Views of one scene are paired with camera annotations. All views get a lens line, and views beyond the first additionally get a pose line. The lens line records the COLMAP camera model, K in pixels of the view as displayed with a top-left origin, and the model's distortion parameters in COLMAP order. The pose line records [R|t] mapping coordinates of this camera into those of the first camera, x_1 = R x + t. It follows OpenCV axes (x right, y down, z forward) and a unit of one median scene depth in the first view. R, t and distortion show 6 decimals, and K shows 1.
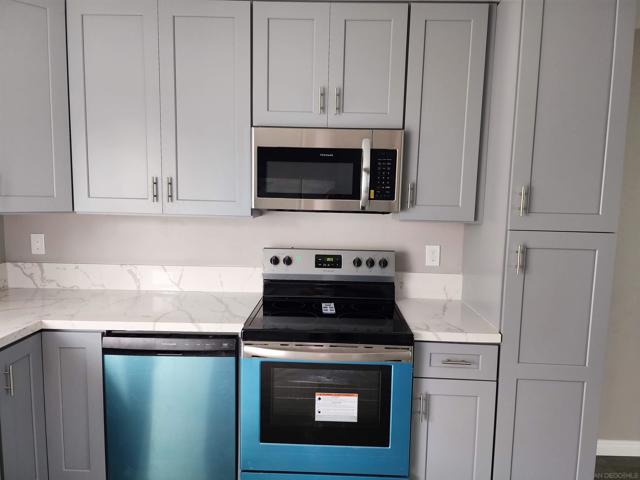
lens RADIAL K [[423.3, 0, 323.6], [0, 423.3, 238.5], [0, 0, 1]] dist [0.094999, -0.094119]
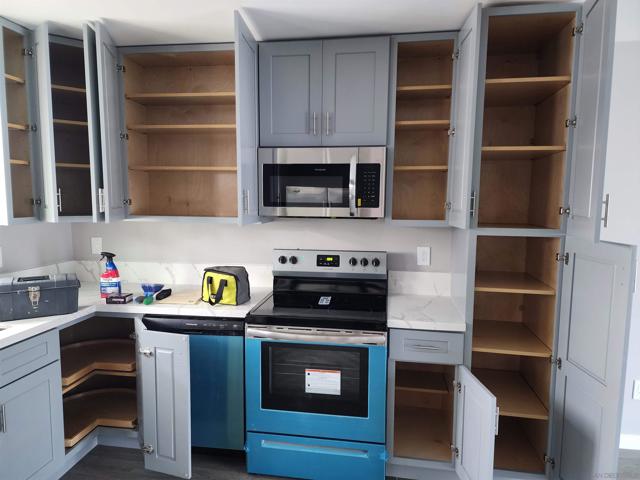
lens RADIAL K [[426.0, 0, 320.5], [0, 426.0, 241.2], [0, 0, 1]] dist [0.094507, -0.096964]
pose [[0.991405, -0.000659, -0.130827, 0.152750], [-0.000058, 0.999985, -0.005473, 0.007856], [0.130829, 0.005433, 0.991390, -0.161078]]
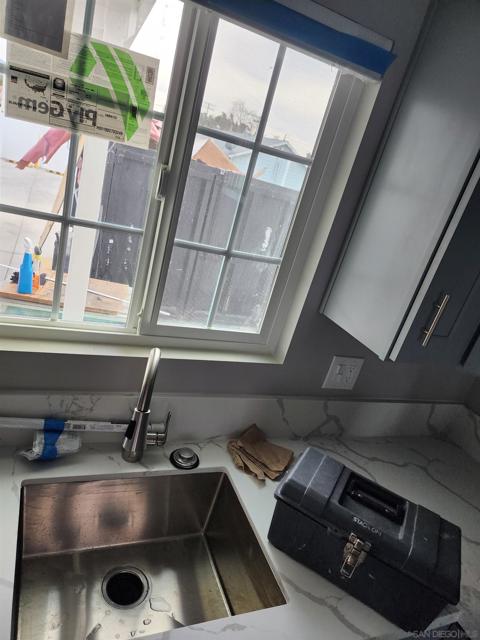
lens RADIAL K [[424.5, 0, 233.5], [0, 424.5, 324.4], [0, 0, 1]] dist [0.093742, -0.093382]
pose [[0.375536, 0.414892, -0.828757, -0.409070], [-0.342216, 0.893089, 0.292029, -0.150536], [0.861314, 0.173946, 0.477369, 0.397425]]
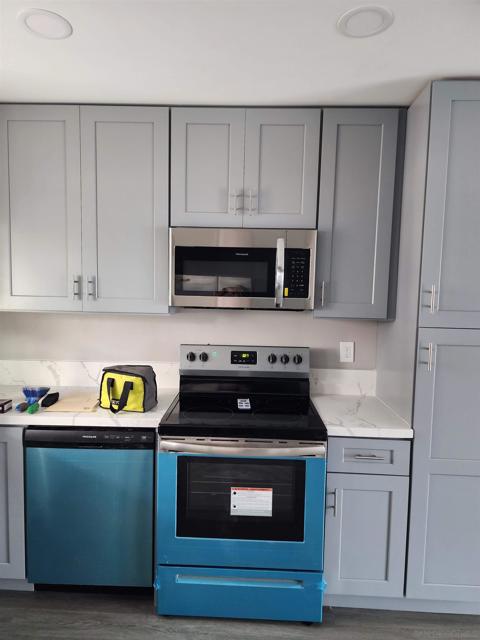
lens RADIAL K [[426.0, 0, 236.0], [0, 426.0, 321.9], [0, 0, 1]] dist [0.094507, -0.096964]
pose [[0.999958, 0.001021, -0.009110, 0.001833], [-0.001310, 0.999496, -0.031709, 0.000749], [0.009073, 0.031719, 0.999456, -0.029787]]
